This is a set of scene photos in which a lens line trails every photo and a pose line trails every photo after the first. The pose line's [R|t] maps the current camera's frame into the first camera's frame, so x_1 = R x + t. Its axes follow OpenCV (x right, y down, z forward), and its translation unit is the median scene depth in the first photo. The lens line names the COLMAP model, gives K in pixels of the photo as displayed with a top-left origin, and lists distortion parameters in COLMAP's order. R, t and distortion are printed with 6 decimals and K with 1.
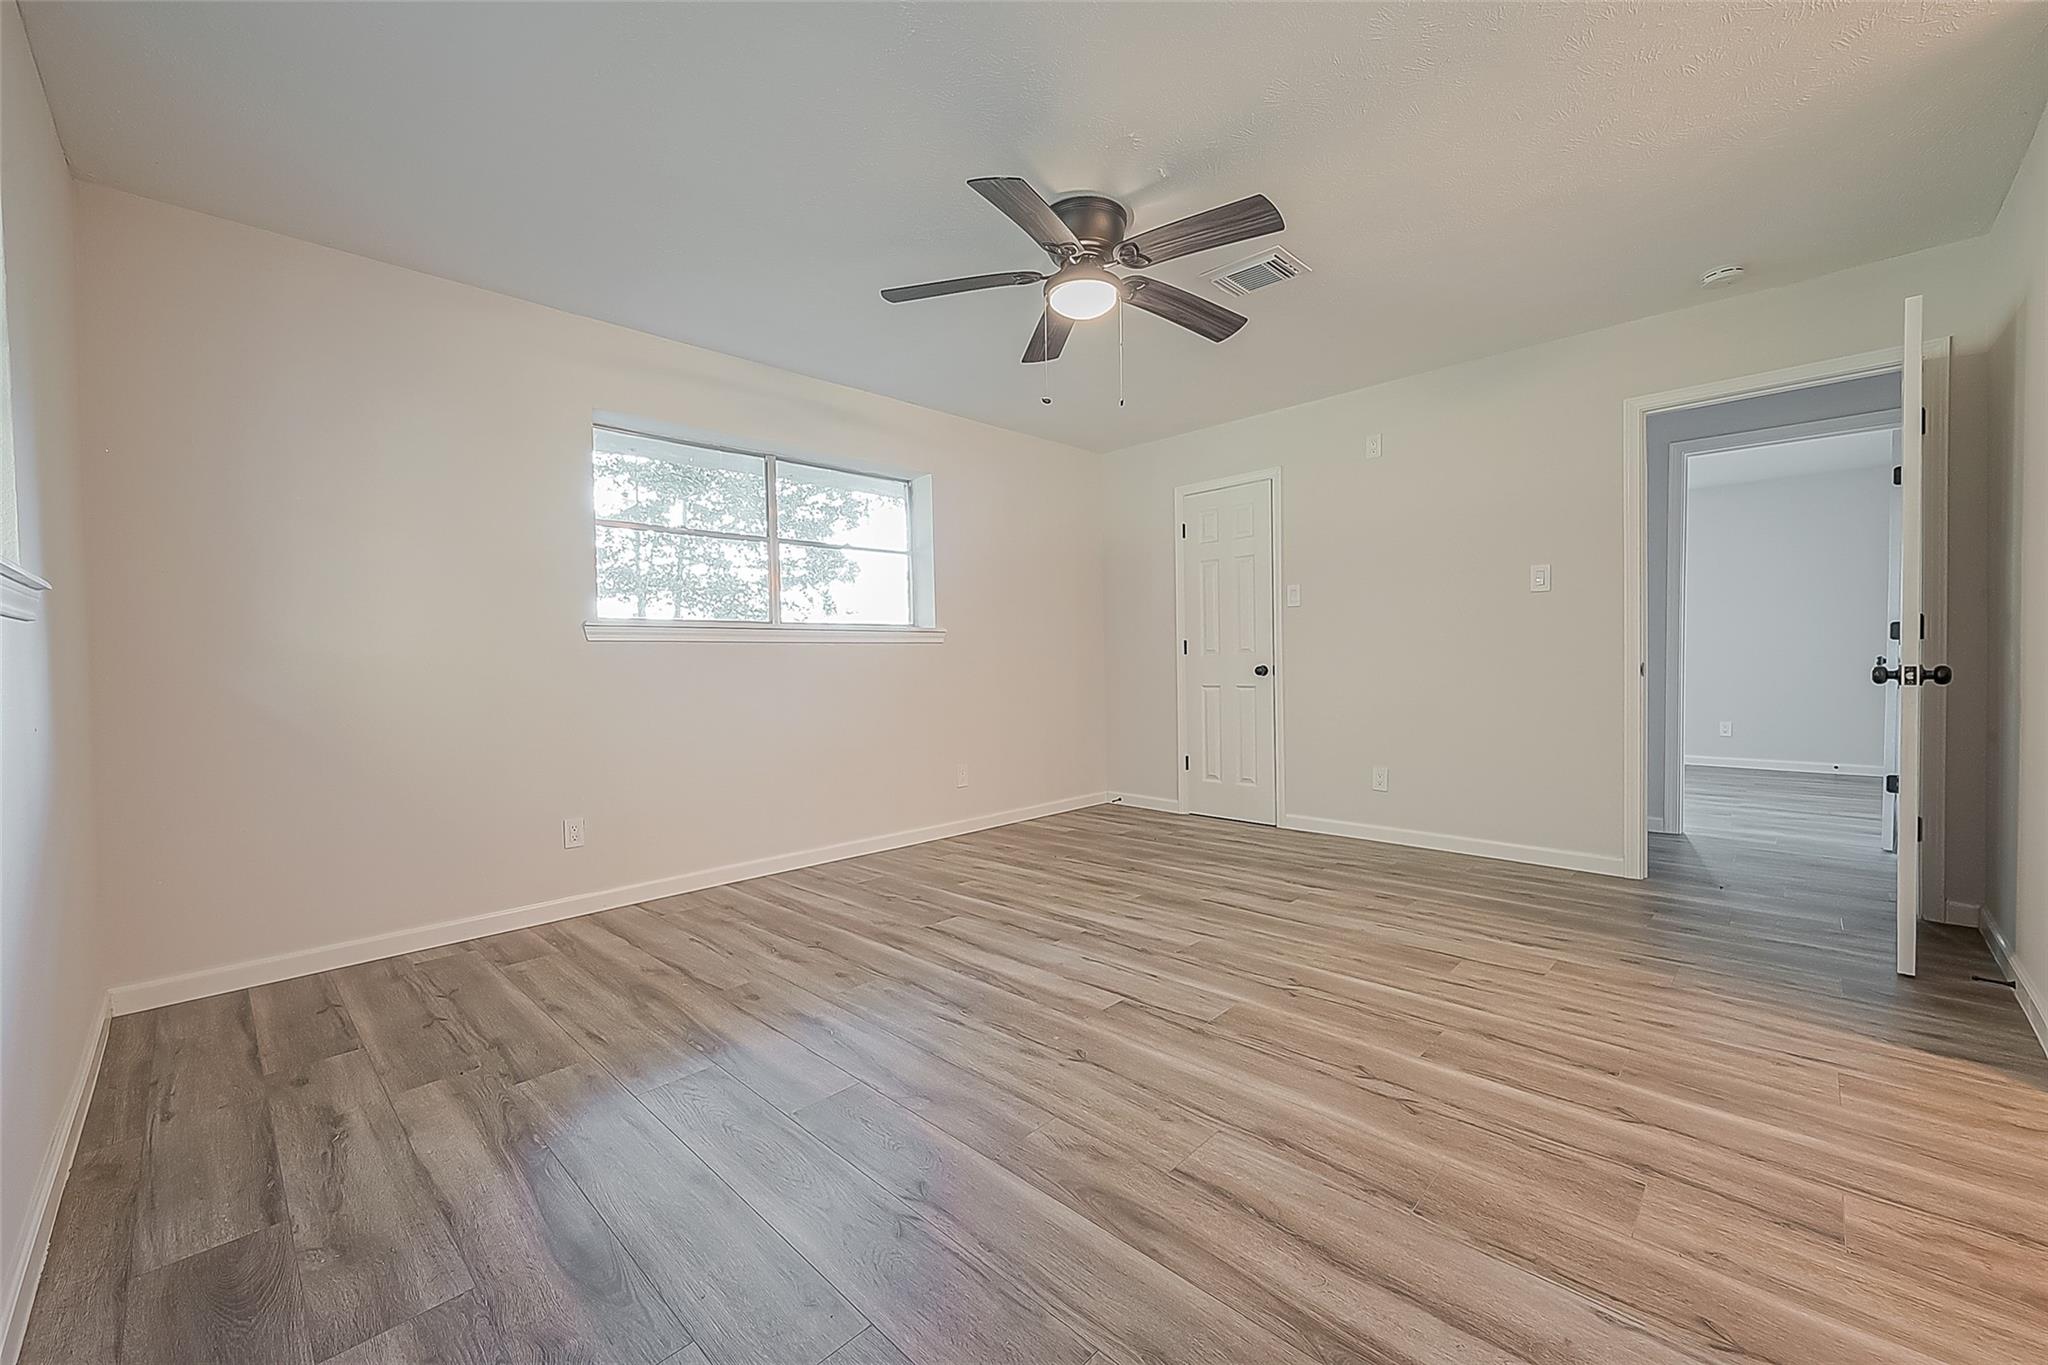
lens RADIAL K [[804.3, 0, 1035.4], [0, 804.3, 681.2], [0, 0, 1]] dist [-0.000375, -0.000986]
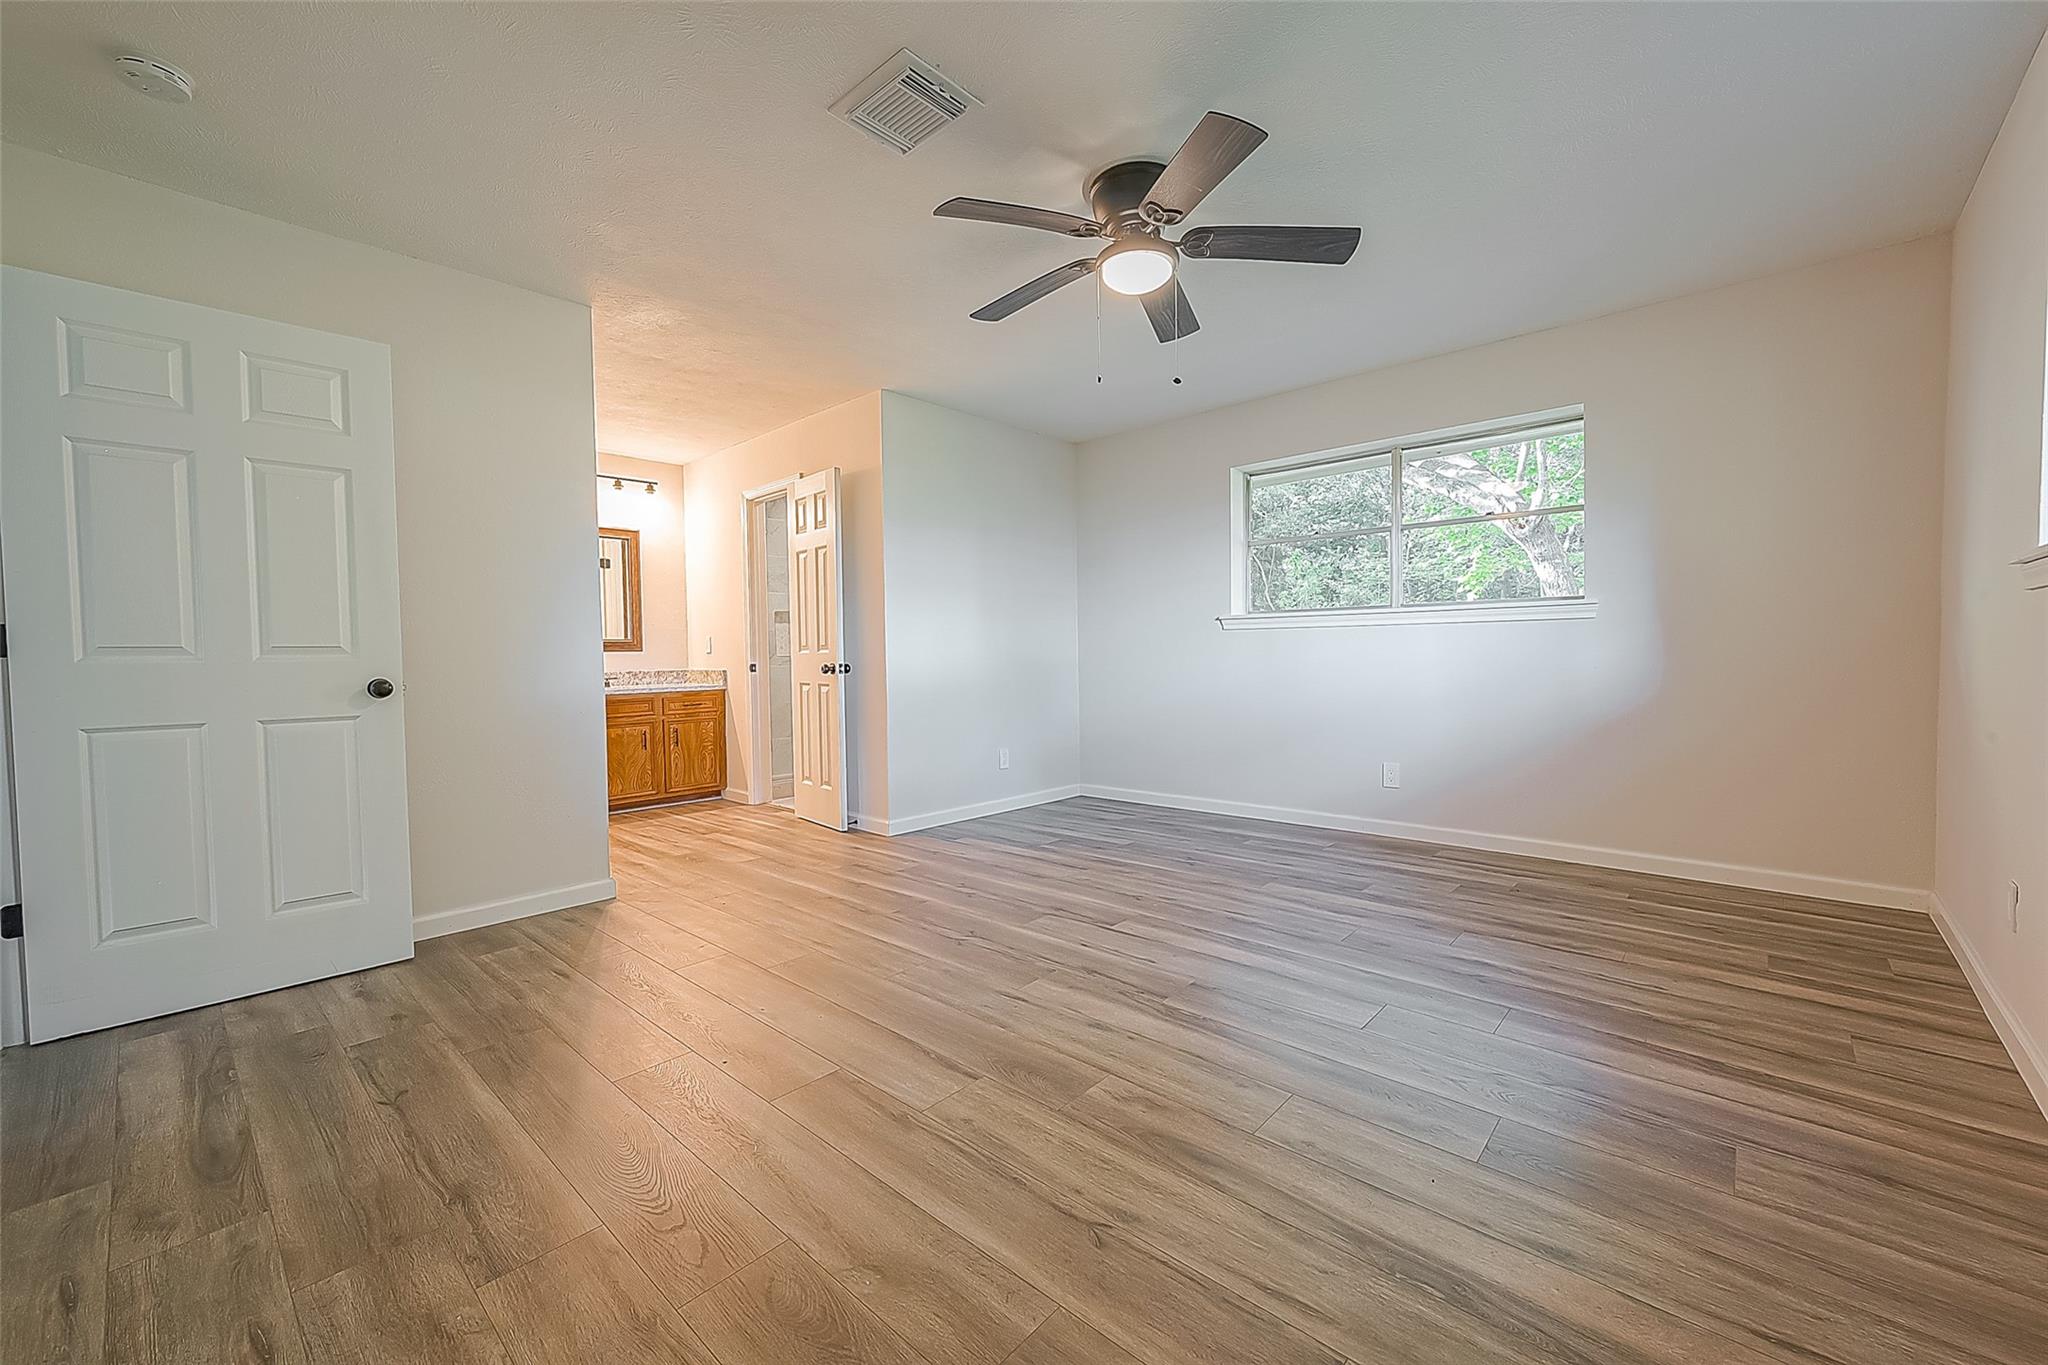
lens RADIAL K [[803.6, 0, 1038.2], [0, 803.6, 683.4], [0, 0, 1]] dist [-0.001334, 0.001039]
pose [[-0.998890, 0.034386, -0.032195, 0.203194], [0.032250, 0.997385, 0.064675, -0.048942], [0.034335, 0.063565, -0.997387, 1.803754]]
